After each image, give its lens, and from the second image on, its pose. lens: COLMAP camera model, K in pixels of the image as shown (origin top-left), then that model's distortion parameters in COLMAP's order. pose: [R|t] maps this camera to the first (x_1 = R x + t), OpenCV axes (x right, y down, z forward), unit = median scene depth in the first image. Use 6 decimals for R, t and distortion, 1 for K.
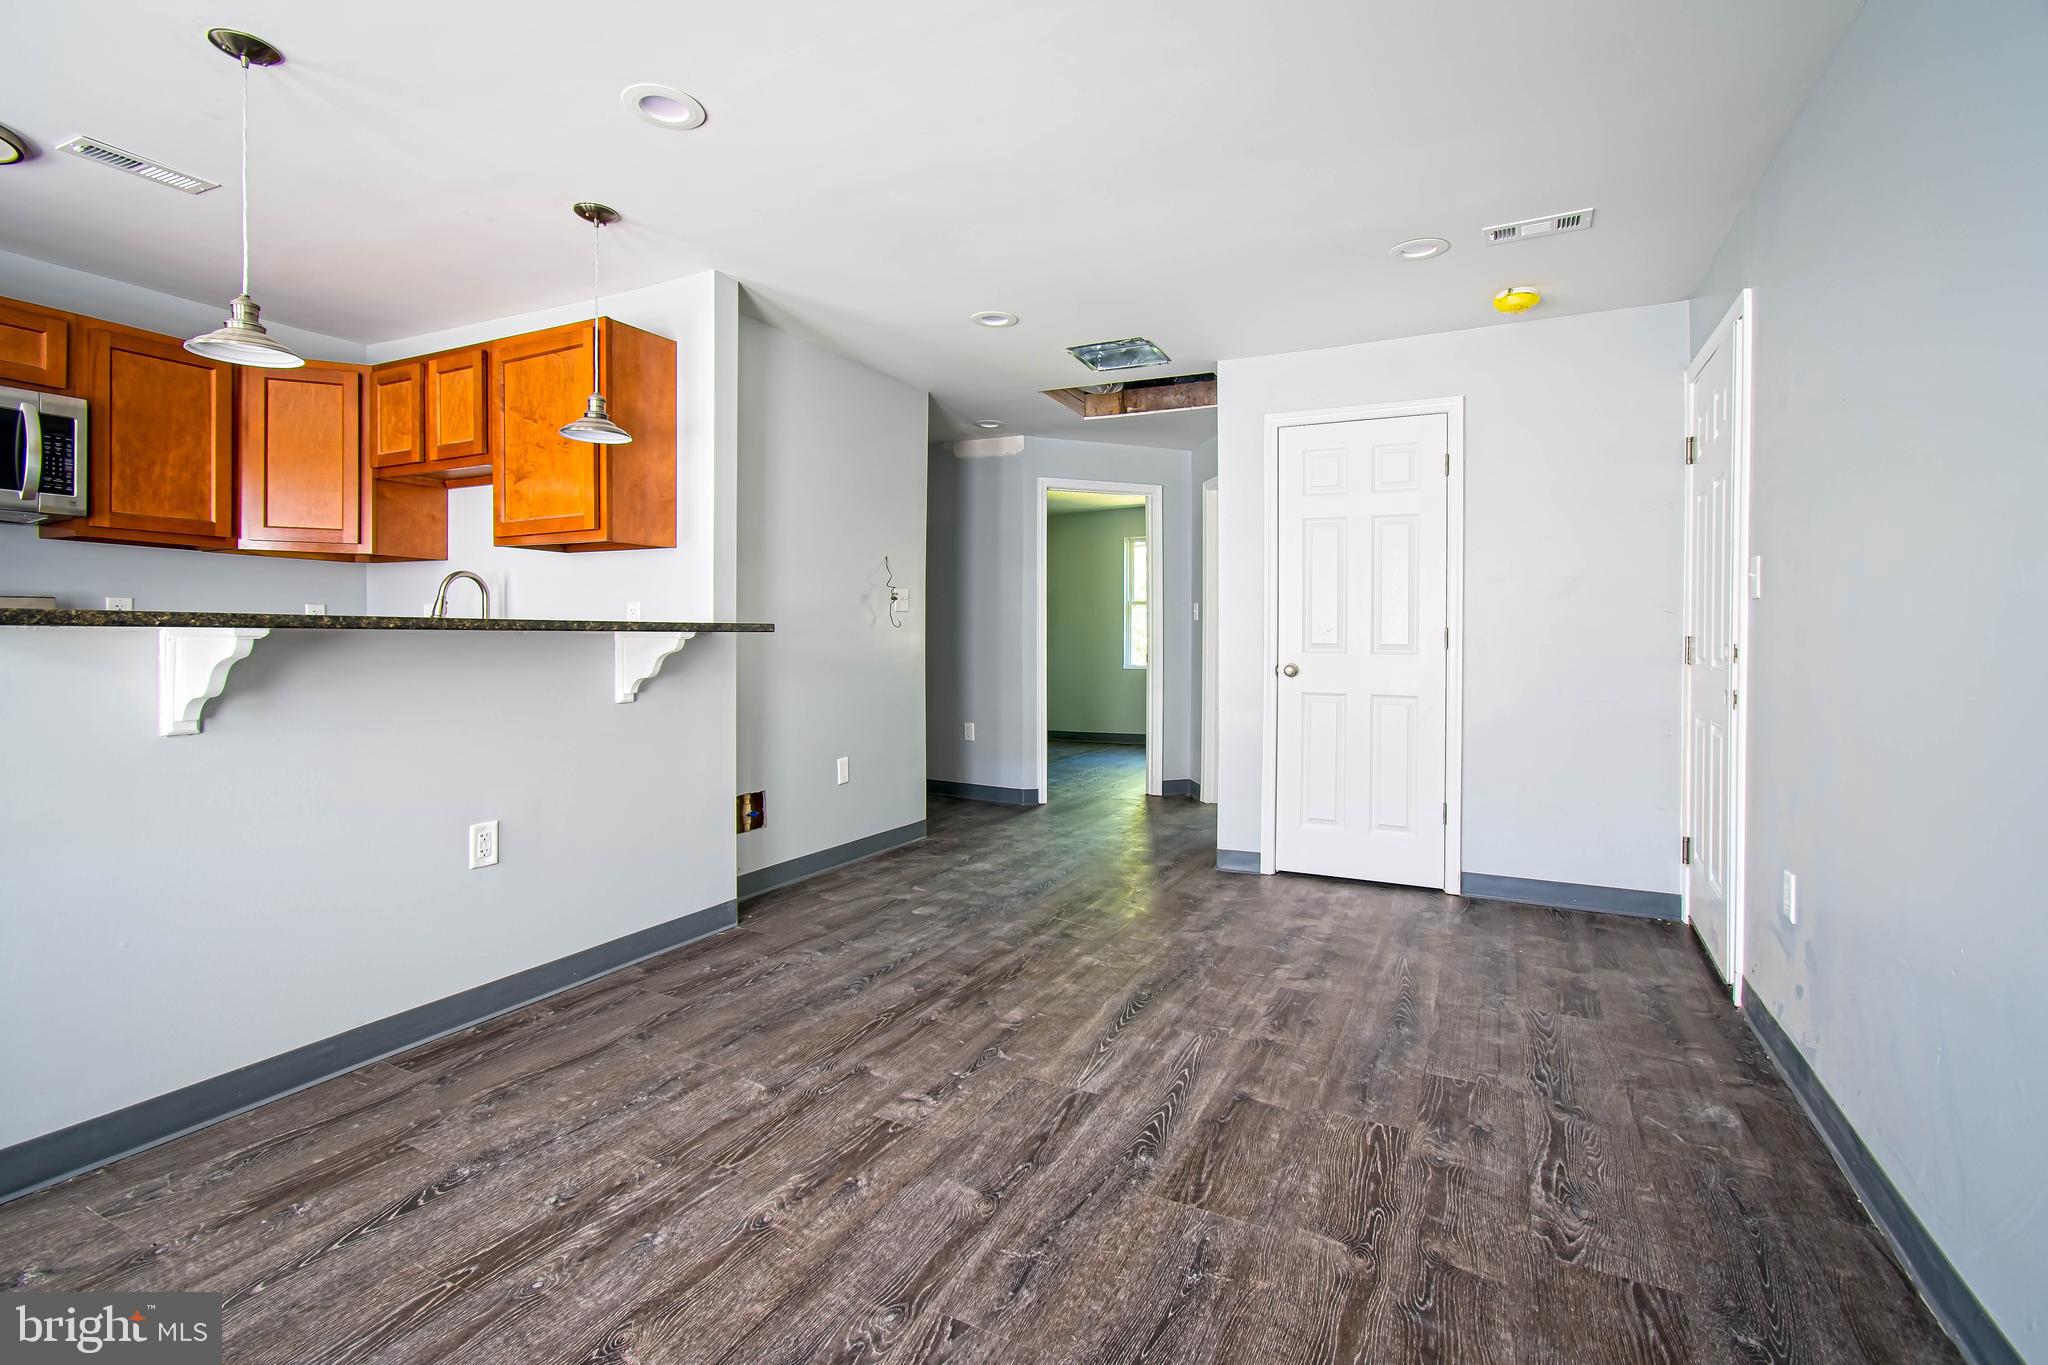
lens RADIAL K [[909.1, 0, 1072.1], [0, 909.1, 644.5], [0, 0, 1]] dist [-0.017645, 0.007544]
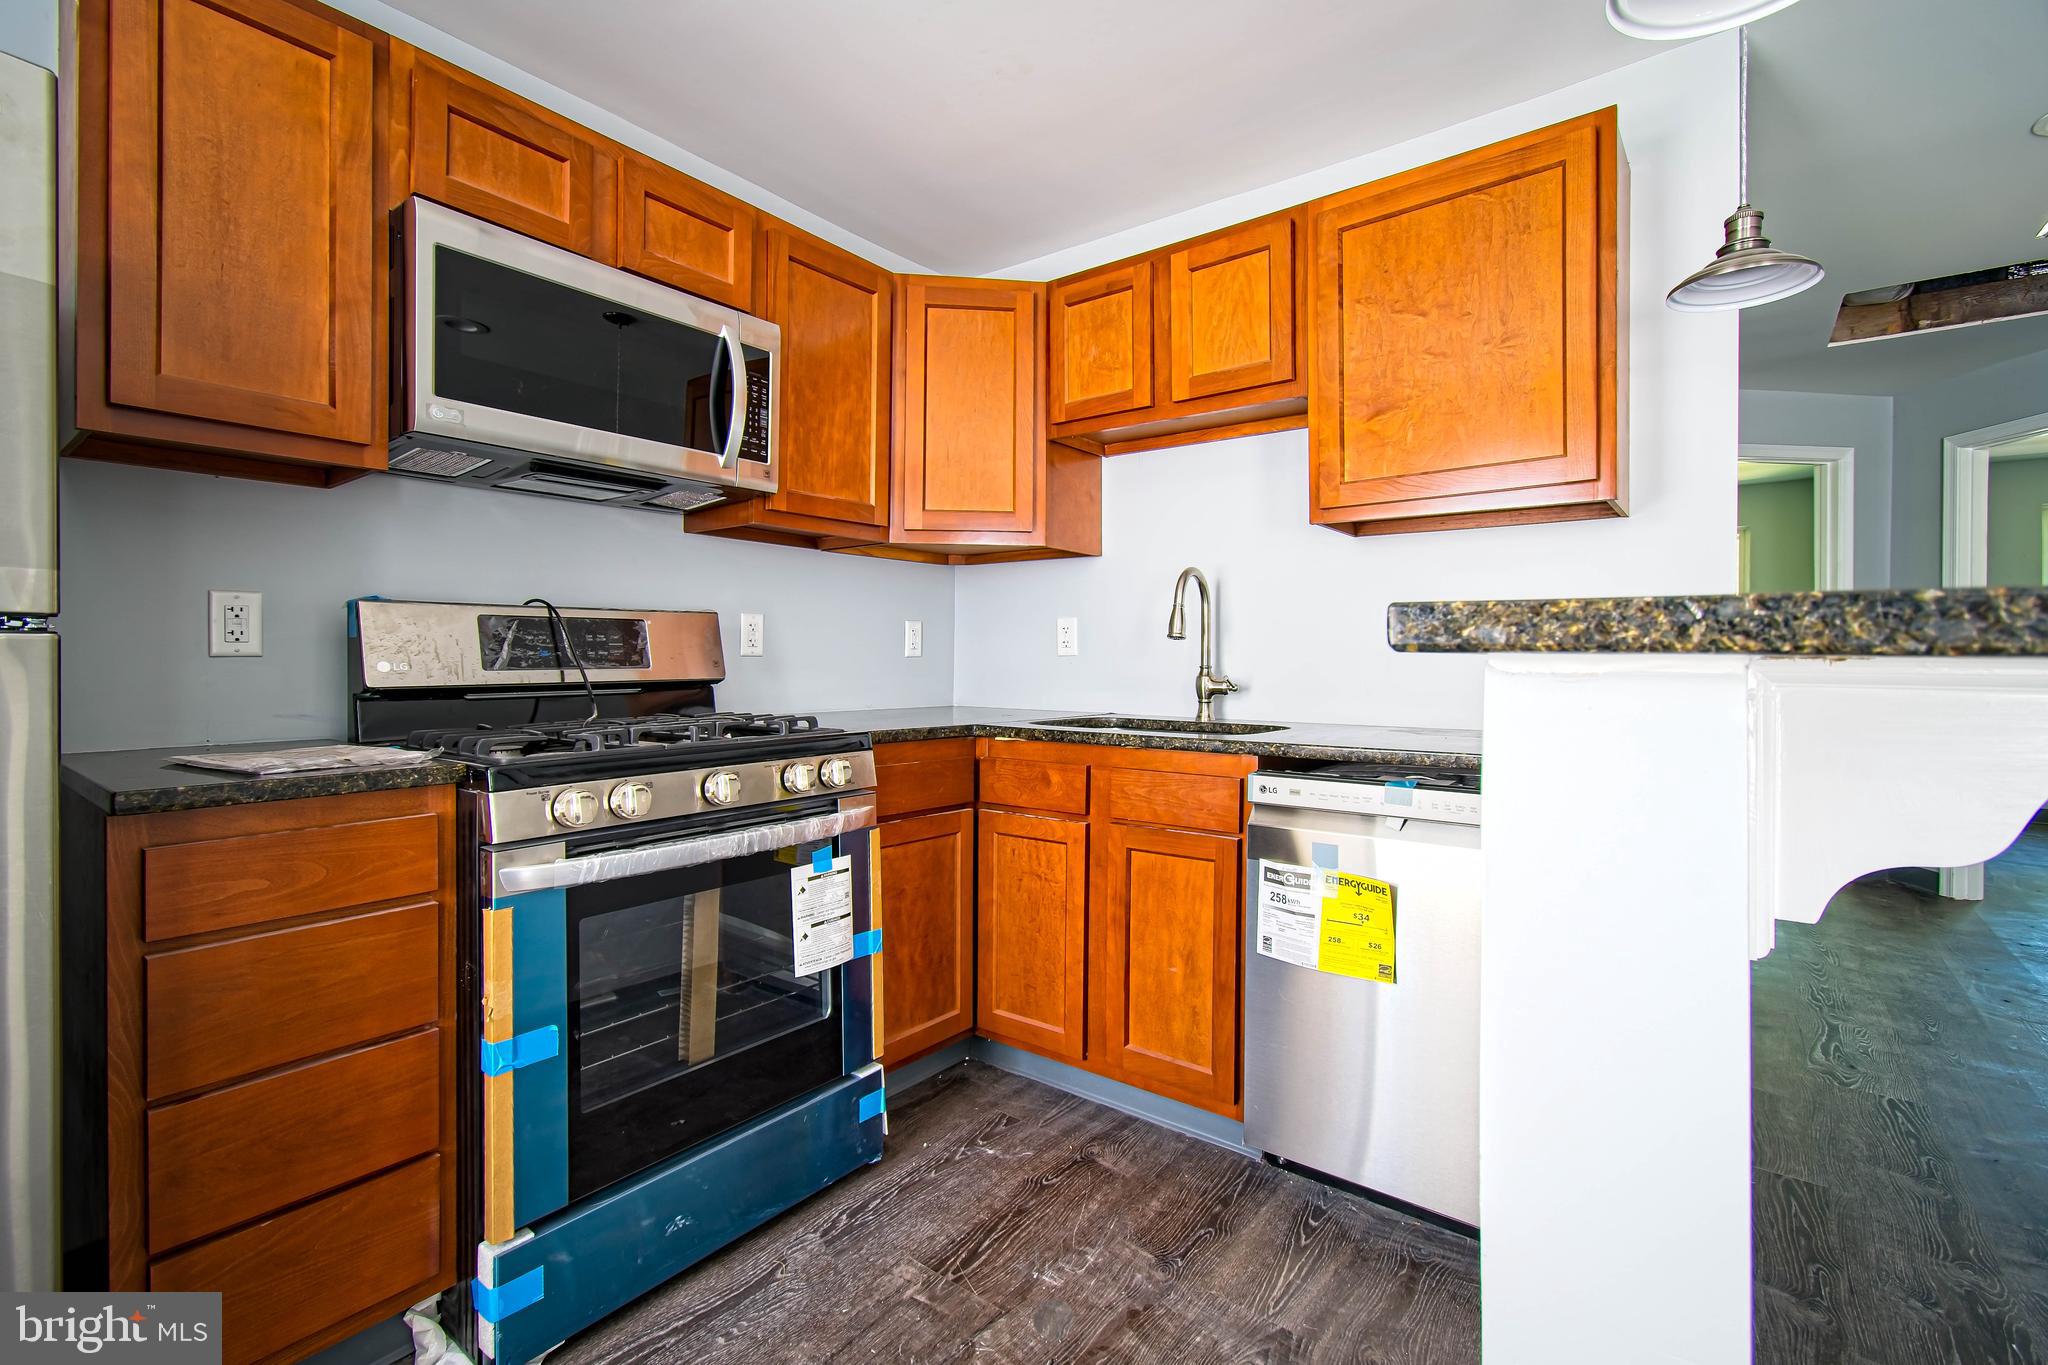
lens RADIAL K [[909.1, 0, 1065.1], [0, 909.1, 675.9], [0, 0, 1]] dist [-0.017645, 0.007544]
pose [[0.980729, -0.003148, -0.195347, -0.678019], [0.005068, 0.999944, 0.009334, -0.004988], [0.195306, -0.010144, 0.980690, 0.321595]]
